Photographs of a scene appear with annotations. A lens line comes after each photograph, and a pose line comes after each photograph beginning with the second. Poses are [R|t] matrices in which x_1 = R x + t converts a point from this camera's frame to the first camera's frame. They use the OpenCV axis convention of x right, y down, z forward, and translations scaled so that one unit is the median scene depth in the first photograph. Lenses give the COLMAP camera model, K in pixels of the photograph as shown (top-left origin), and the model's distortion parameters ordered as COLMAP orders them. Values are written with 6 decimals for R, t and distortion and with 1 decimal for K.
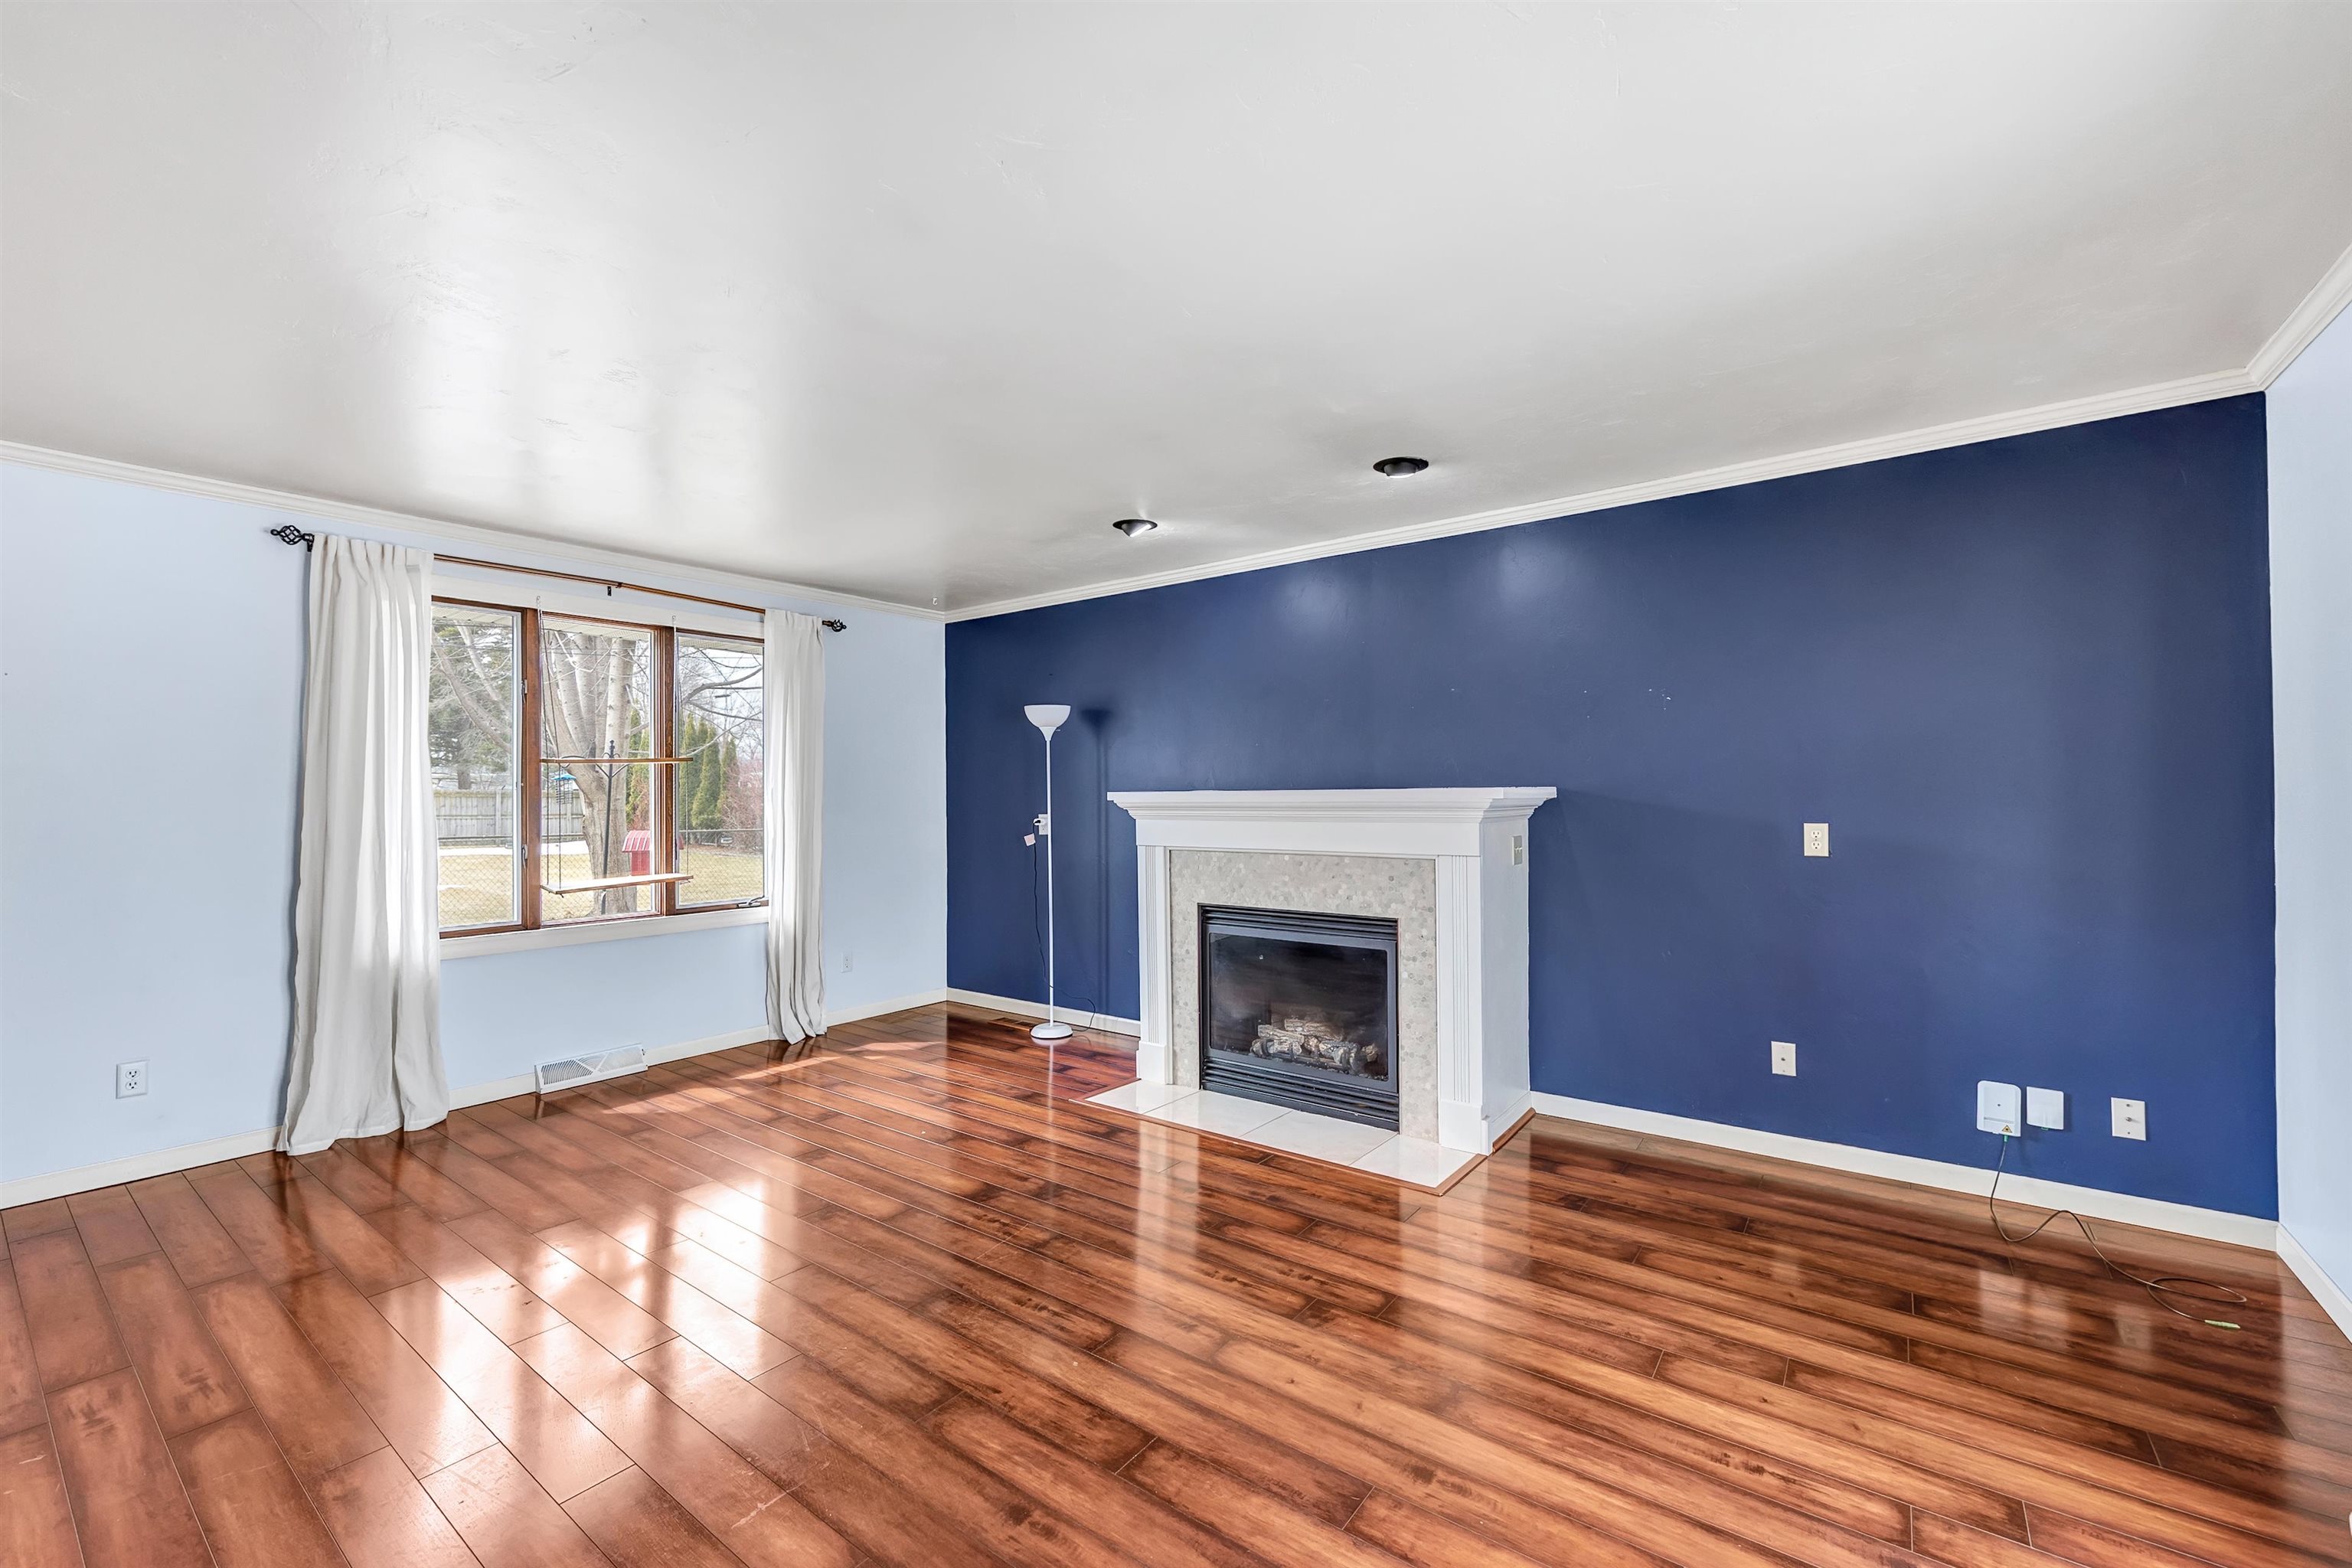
lens RADIAL K [[957.5, 0, 1168.0], [0, 957.5, 787.6], [0, 0, 1]] dist [0.002093, 0.000290]
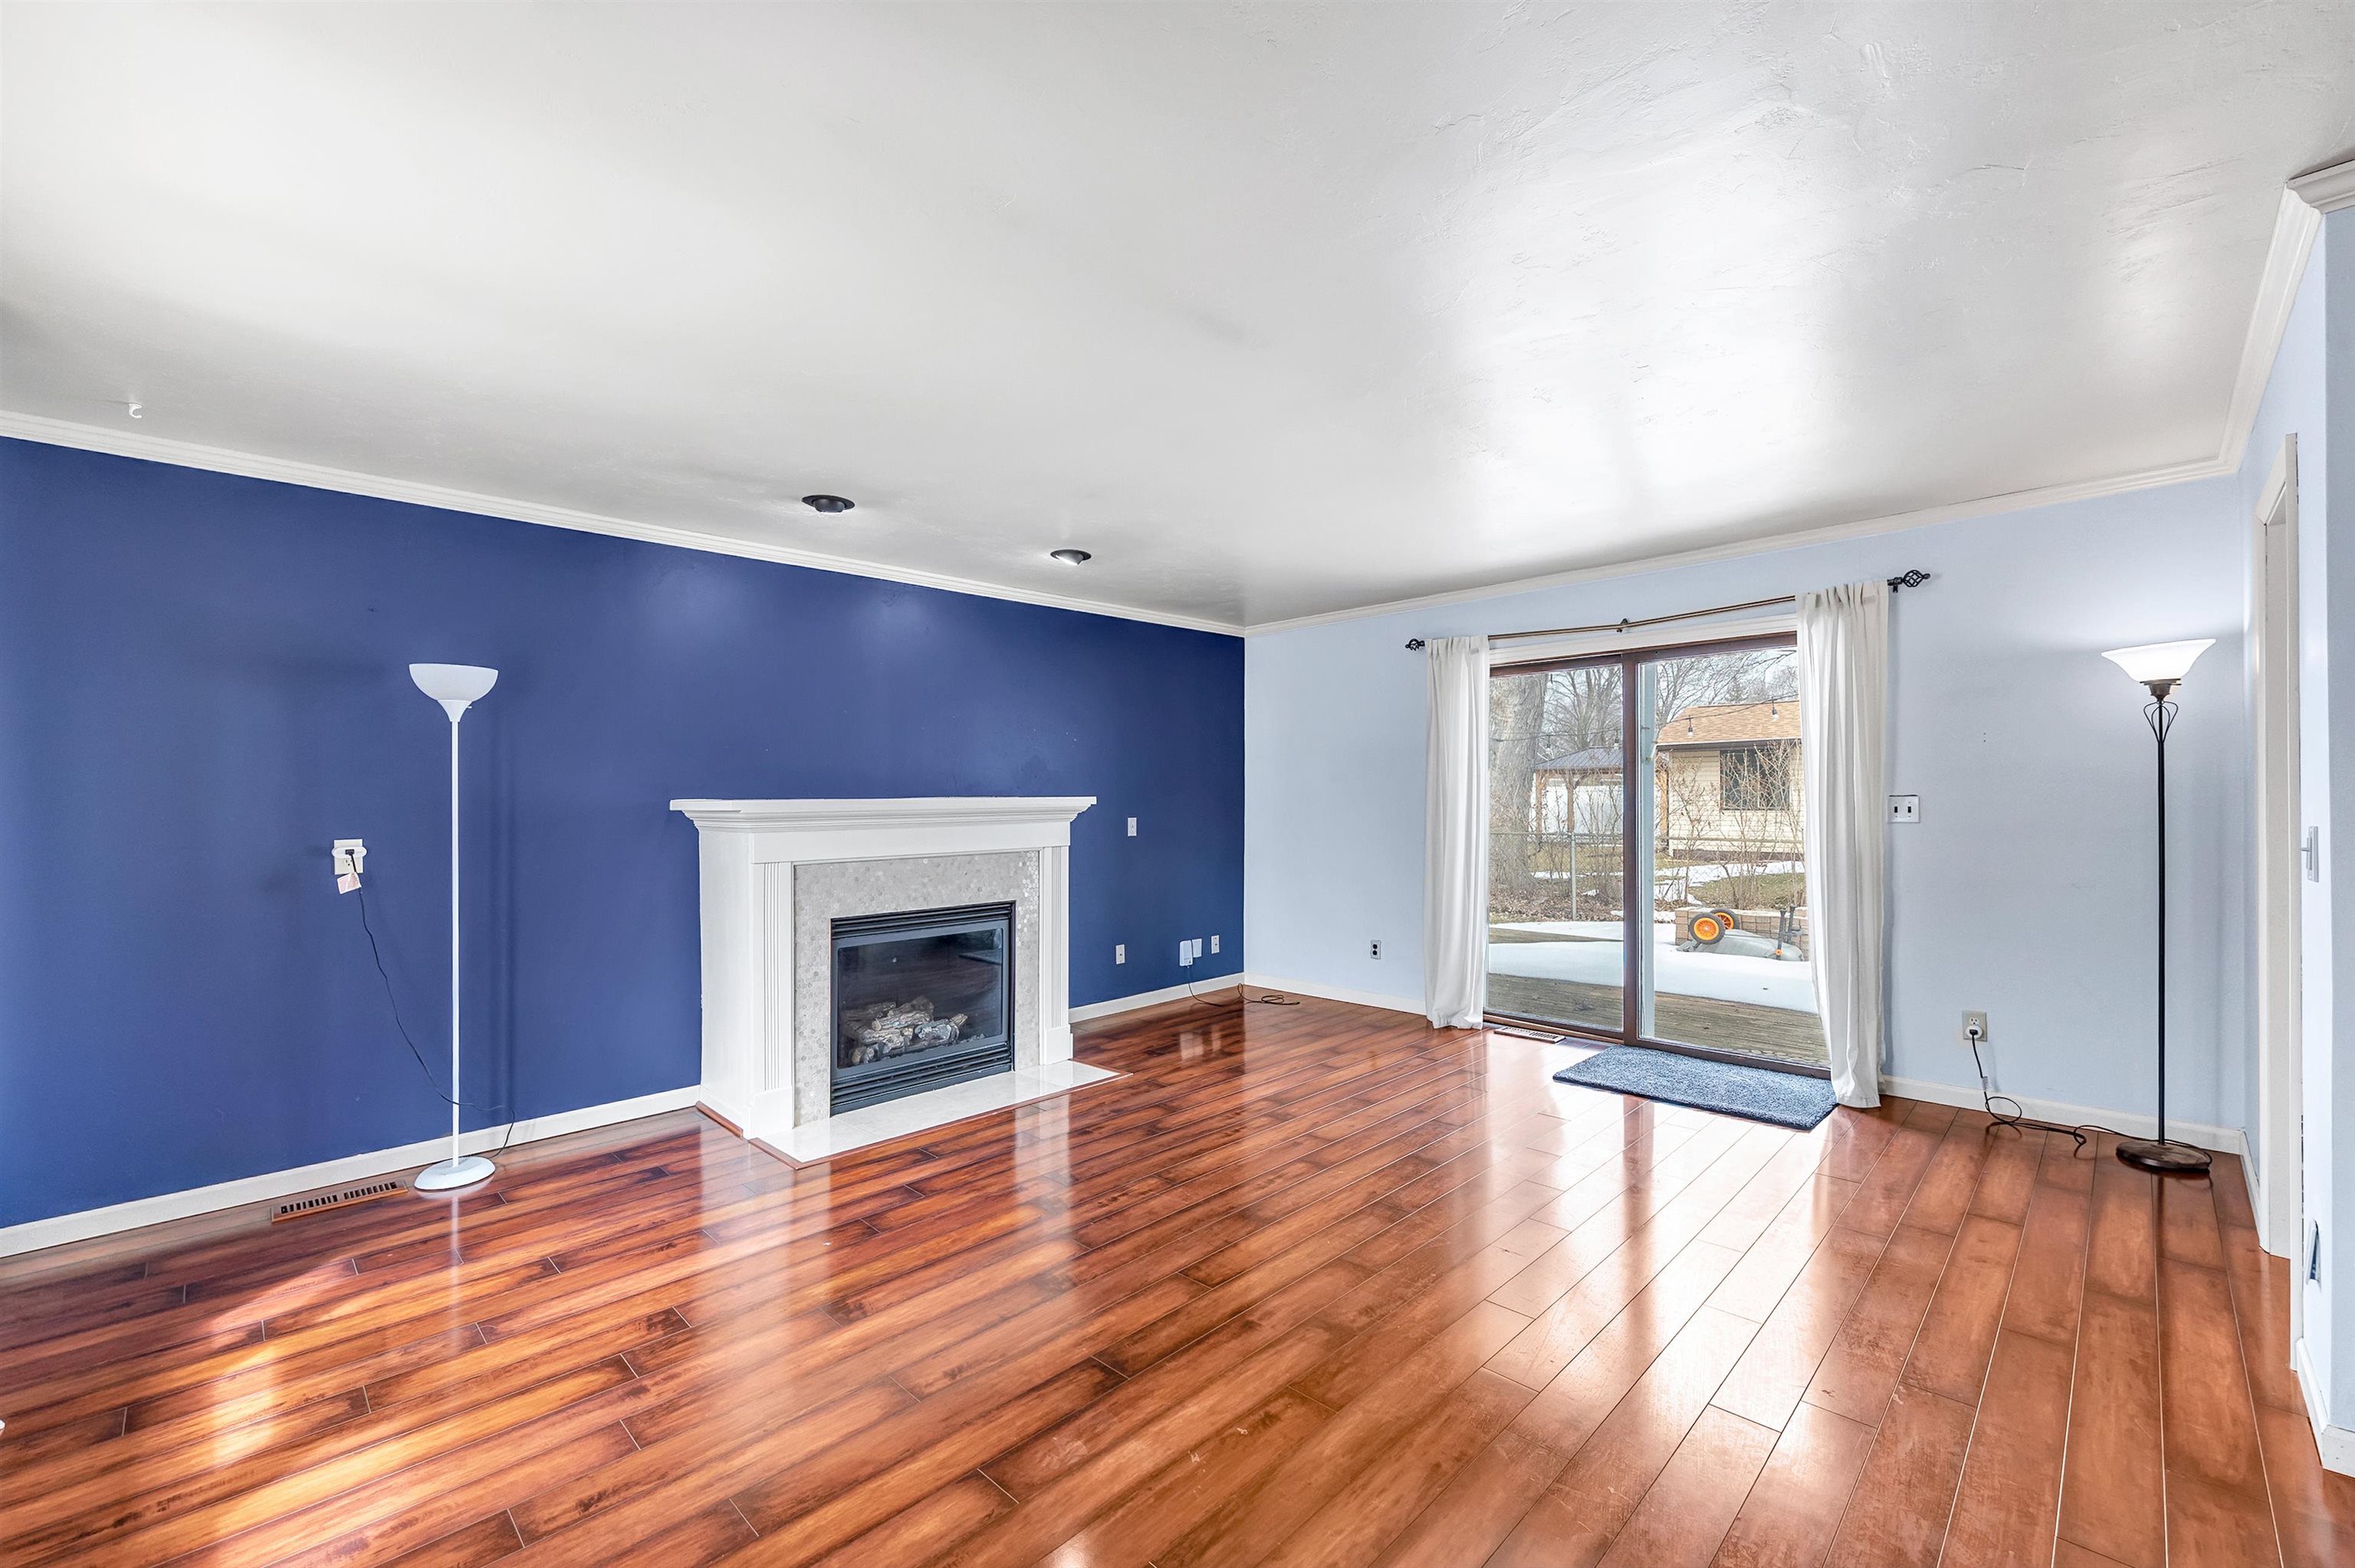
lens RADIAL K [[964.5, 0, 1150.0], [0, 964.5, 788.9], [0, 0, 1]] dist [-0.001622, -0.000137]
pose [[0.147743, 0.011519, 0.988959, -0.898598], [-0.002253, 0.999933, -0.011310, 0.003175], [-0.989023, -0.000558, 0.147759, 0.575029]]
